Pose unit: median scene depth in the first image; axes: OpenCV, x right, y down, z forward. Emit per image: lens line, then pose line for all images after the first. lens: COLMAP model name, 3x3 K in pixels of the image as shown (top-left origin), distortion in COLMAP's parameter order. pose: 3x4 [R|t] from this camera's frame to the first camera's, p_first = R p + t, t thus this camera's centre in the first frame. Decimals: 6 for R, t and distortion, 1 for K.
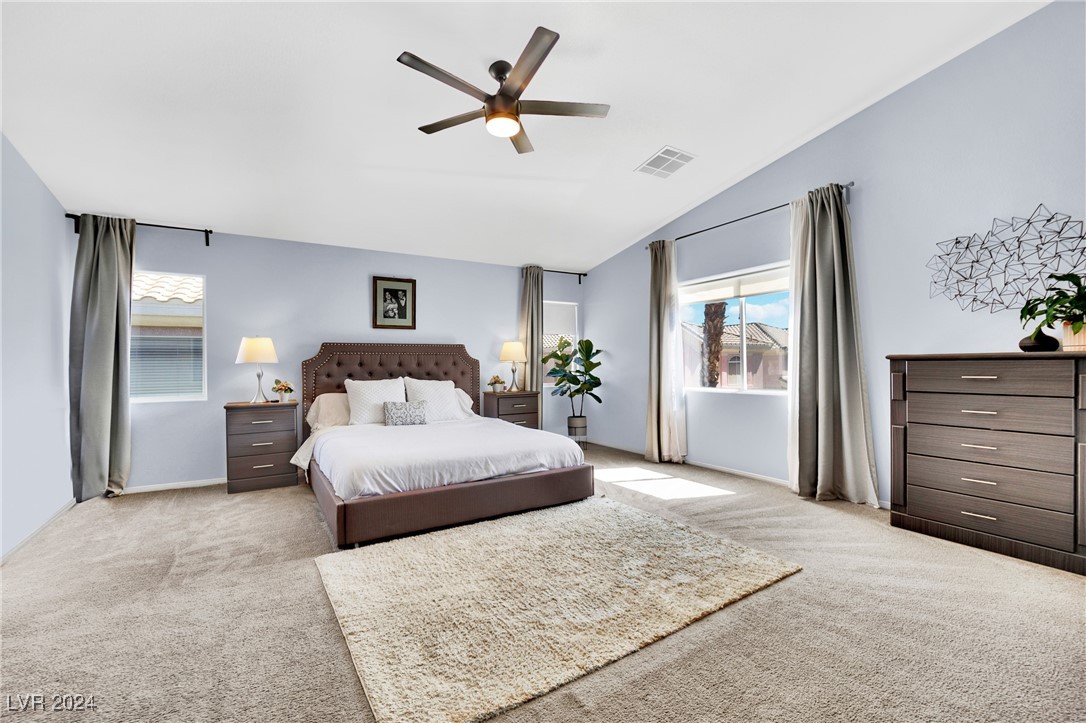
lens RADIAL K [[459.3, 0, 542.1], [0, 459.3, 367.4], [0, 0, 1]] dist [-0.025730, -0.000012]
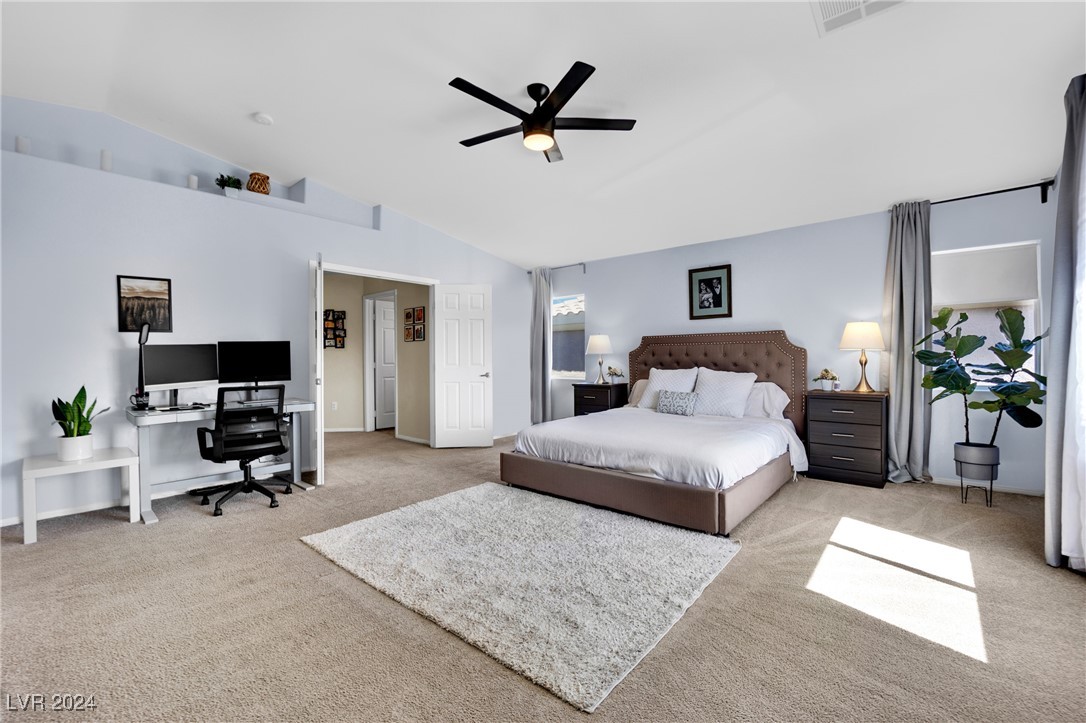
lens RADIAL K [[459.3, 0, 541.2], [0, 459.3, 354.4], [0, 0, 1]] dist [-0.025730, -0.000012]
pose [[0.285714, -0.001557, -0.958314, 0.577311], [0.001176, 0.999998, -0.001274, -0.006319], [0.958314, -0.000763, 0.285715, 0.406686]]
